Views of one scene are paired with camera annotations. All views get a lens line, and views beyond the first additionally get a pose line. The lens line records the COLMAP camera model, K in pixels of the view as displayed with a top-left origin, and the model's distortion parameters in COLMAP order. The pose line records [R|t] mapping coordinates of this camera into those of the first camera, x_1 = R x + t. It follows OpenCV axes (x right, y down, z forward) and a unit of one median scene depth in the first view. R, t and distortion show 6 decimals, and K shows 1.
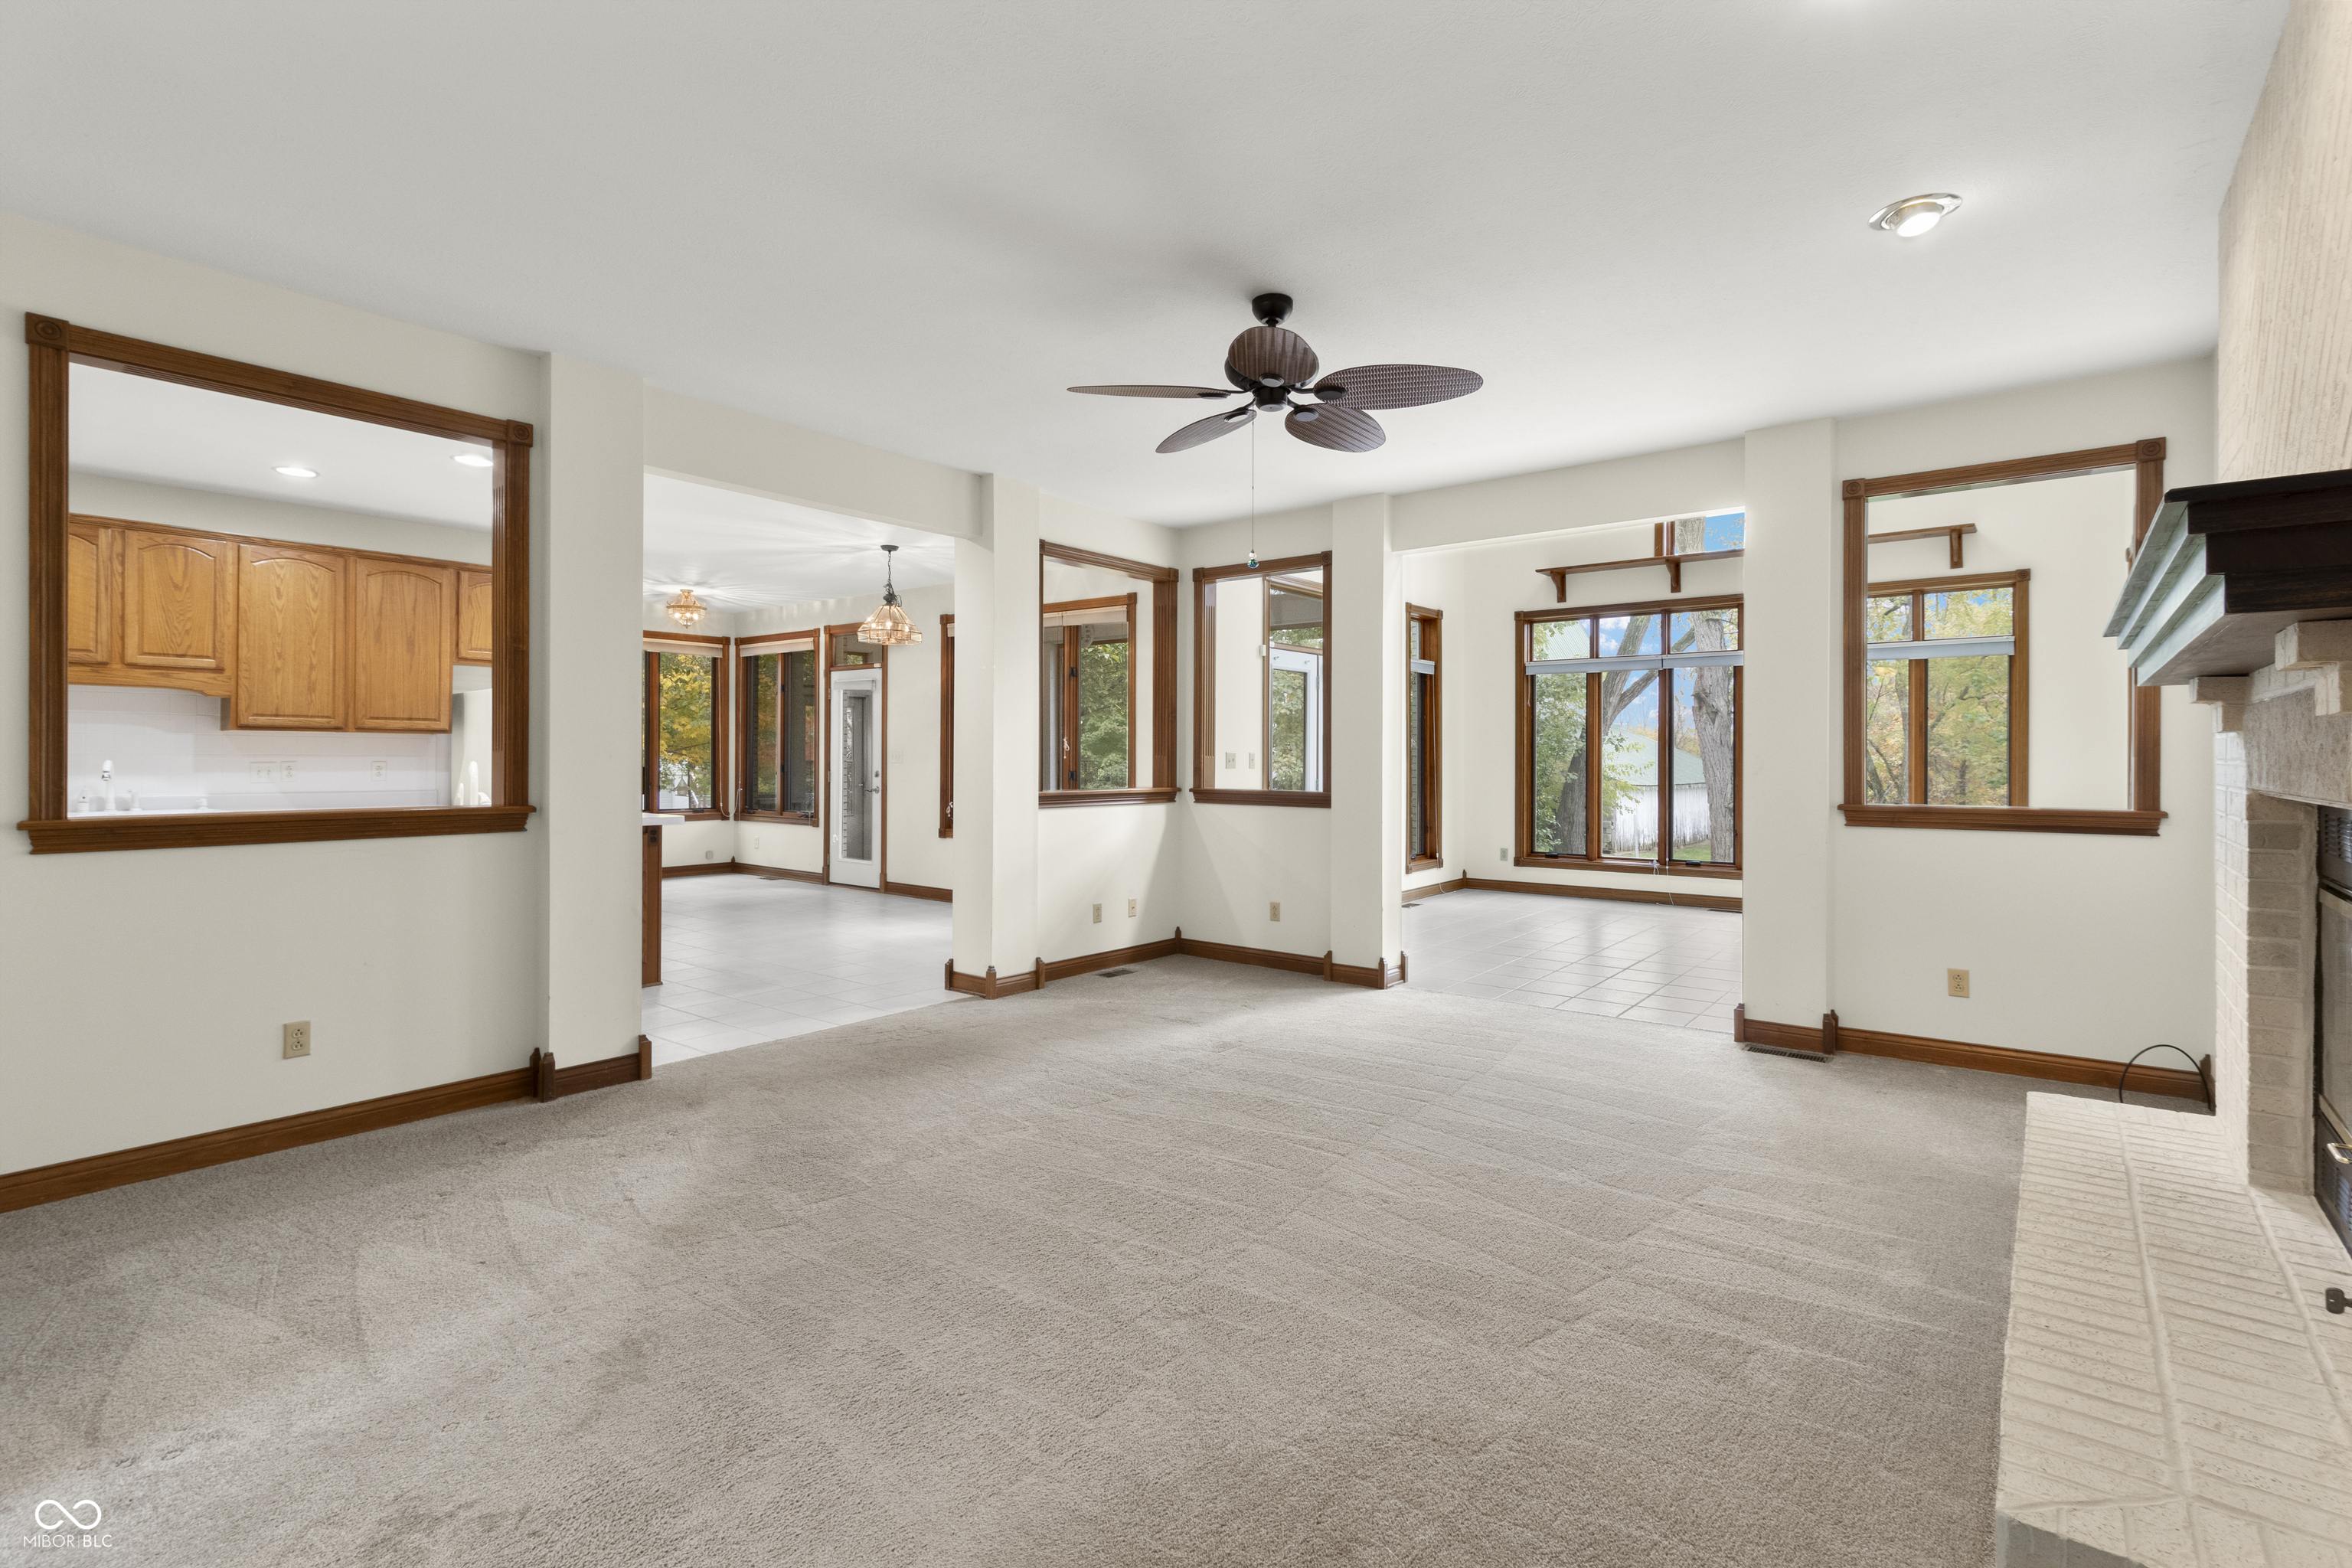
lens RADIAL K [[1122.2, 0, 1181.3], [0, 1122.2, 759.2], [0, 0, 1]] dist [-0.001451, -0.000106]
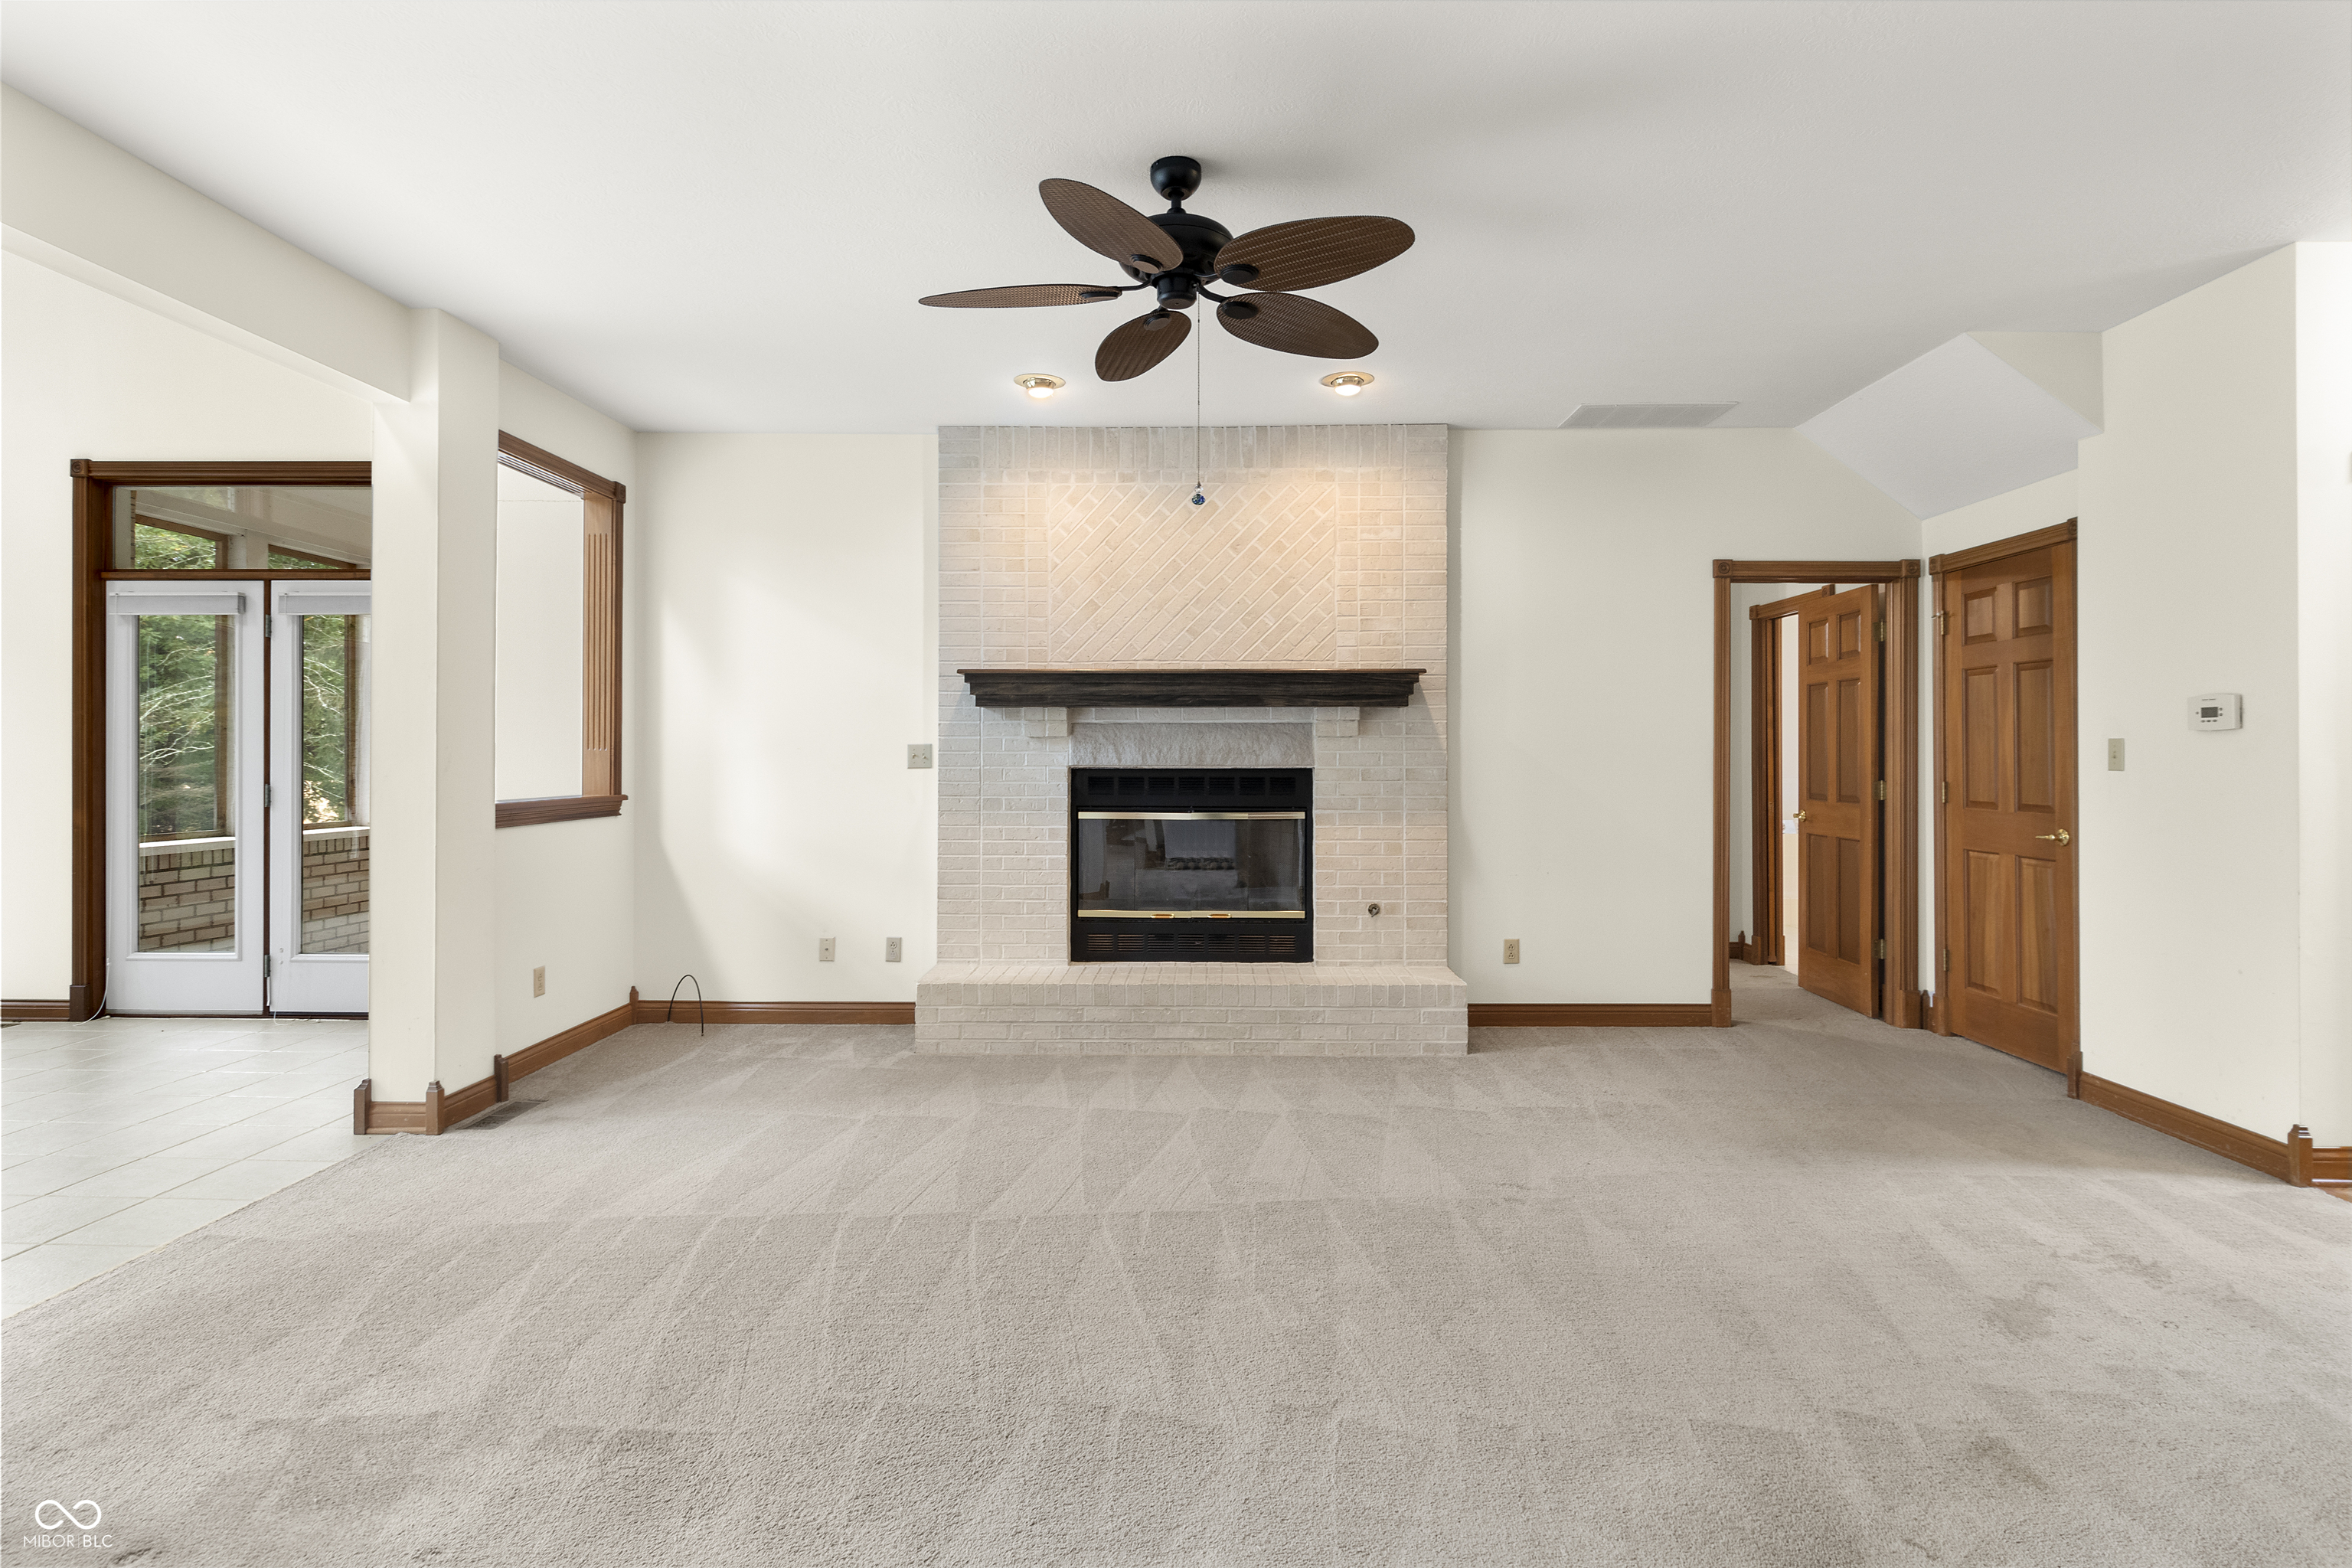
lens RADIAL K [[1194.1, 0, 1179.0], [0, 1194.1, 741.7], [0, 0, 1]] dist [0.001493, 0.000073]
pose [[-0.607349, 0.002788, 0.794430, -0.223726], [0.000632, 0.999995, -0.003026, -0.002563], [-0.794435, -0.001336, -0.607348, 0.566054]]
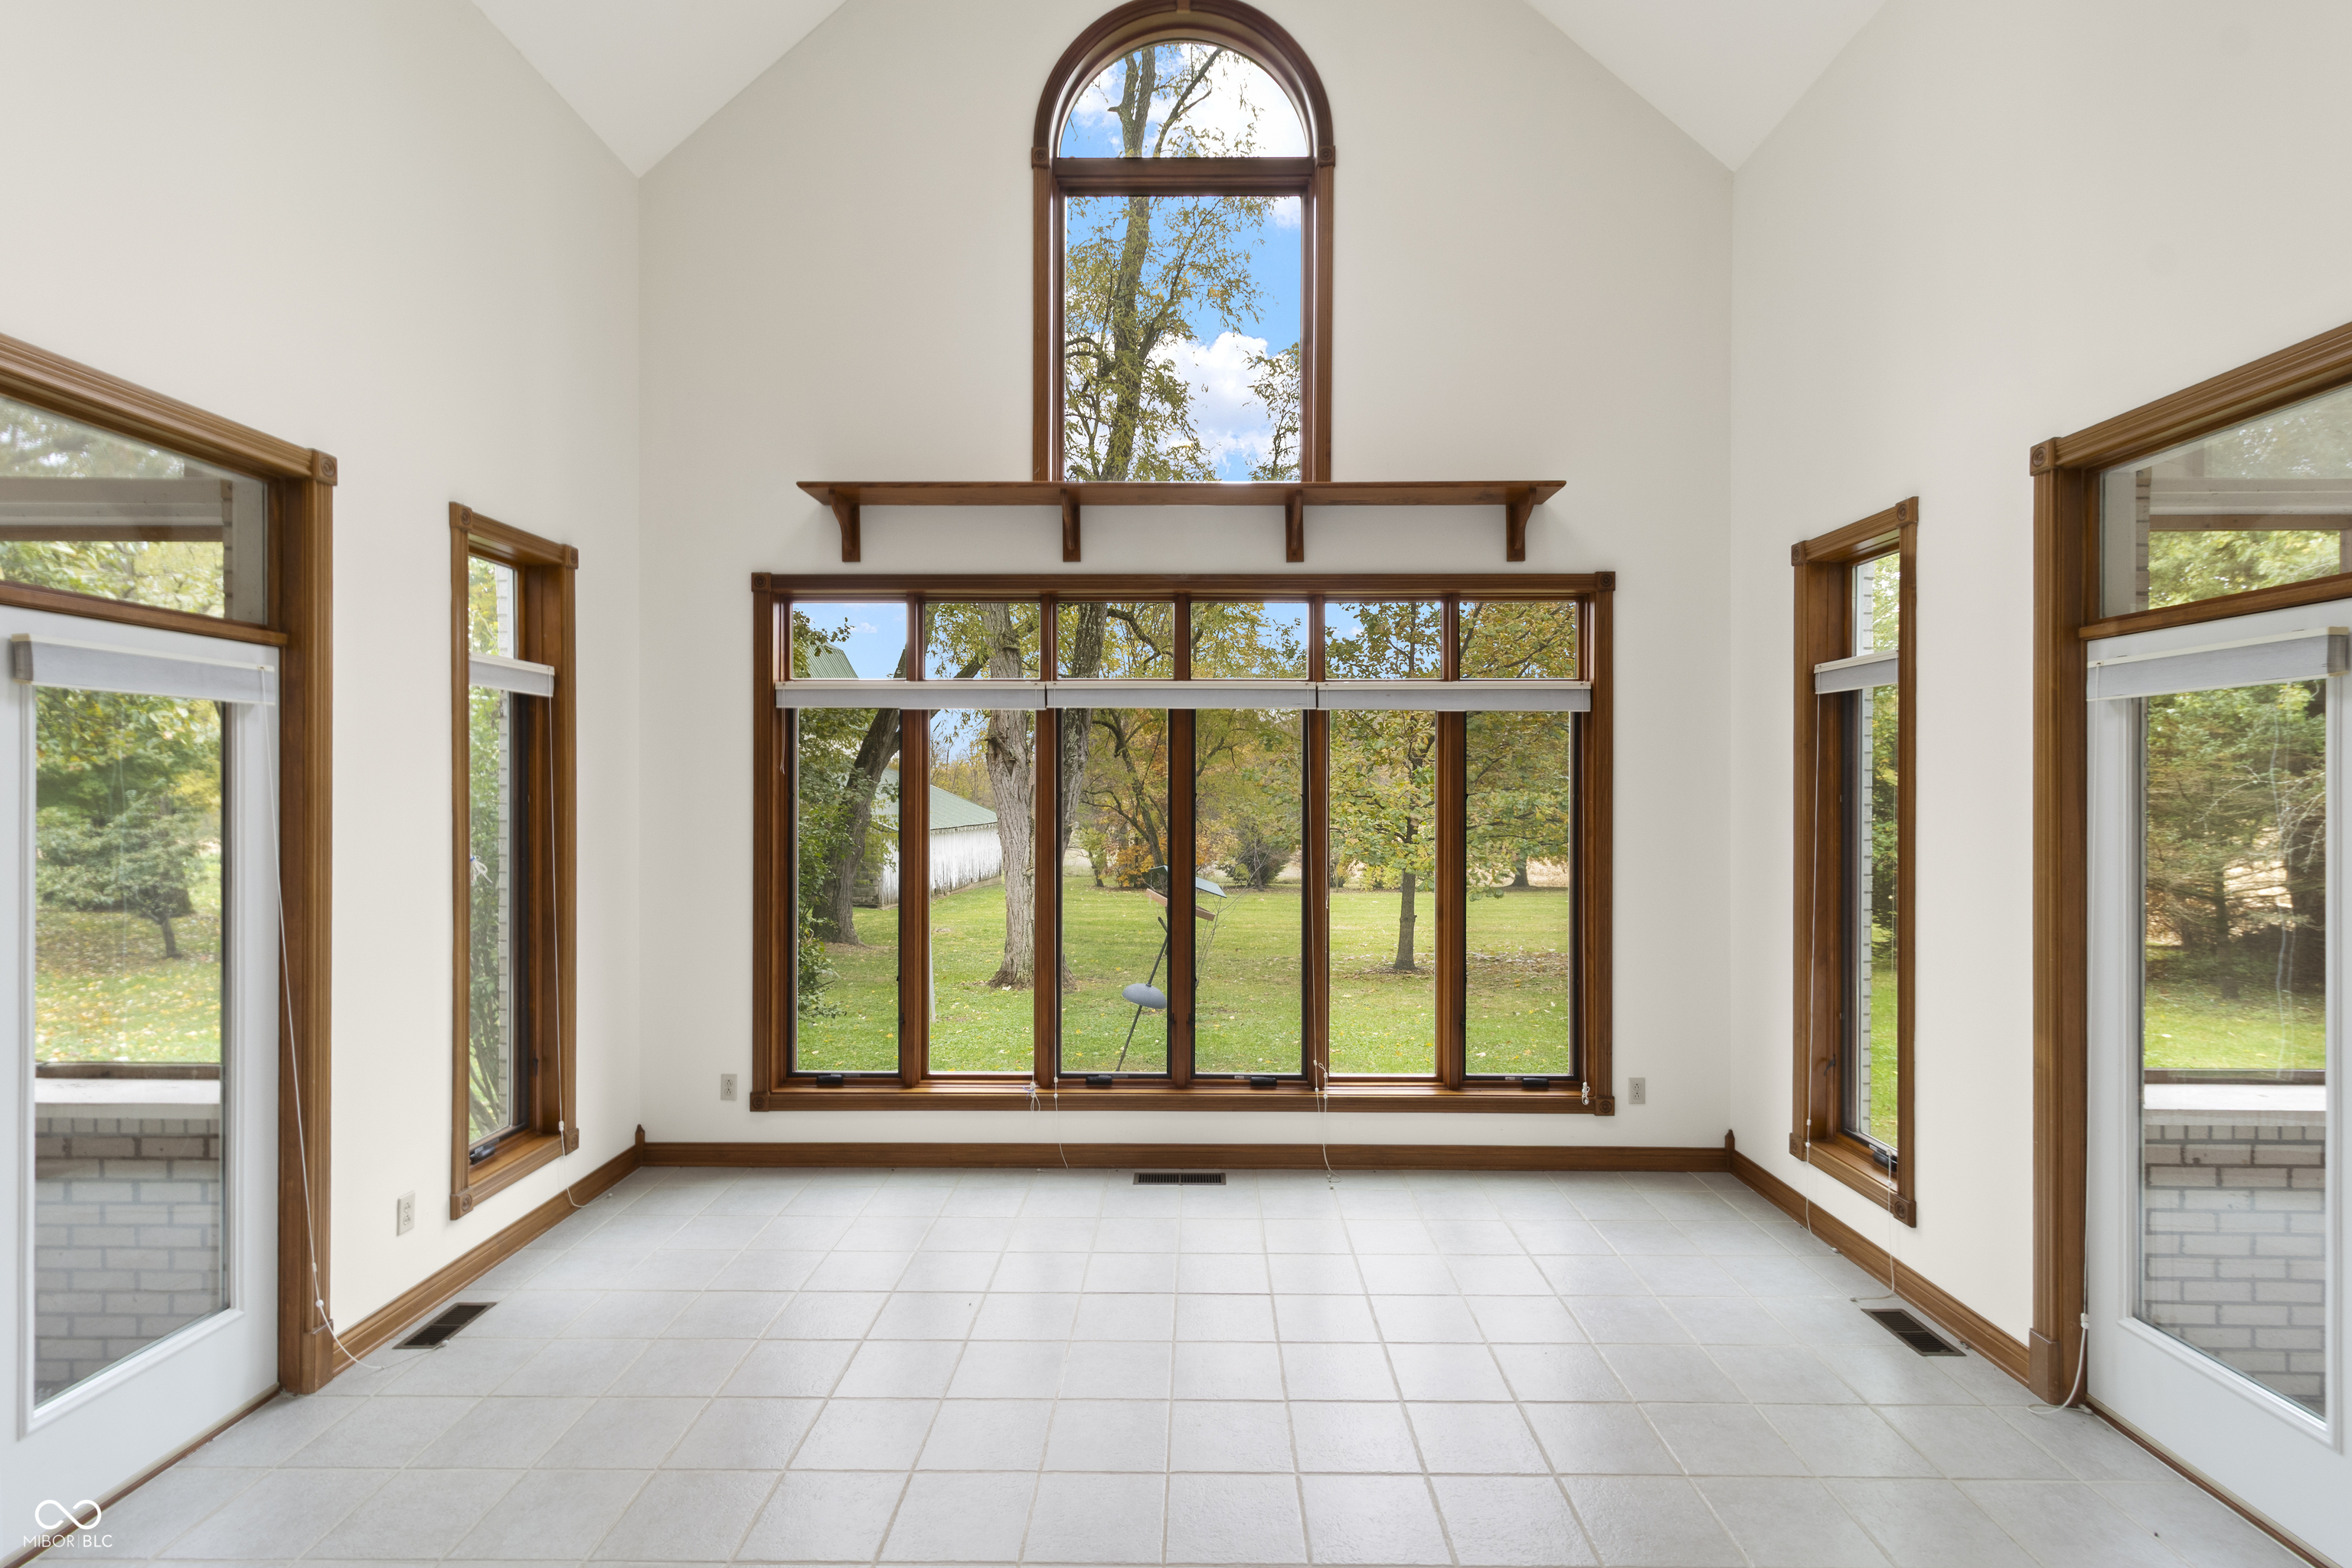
lens RADIAL K [[1100.9, 0, 1186.1], [0, 1100.9, 787.1], [0, 0, 1]] dist [-0.002009, -0.000295]
pose [[0.796218, 0.000796, 0.605009, 0.167291], [0.000119, 0.999999, -0.001473, -0.041715], [-0.605009, 0.001245, 0.796218, 0.536038]]
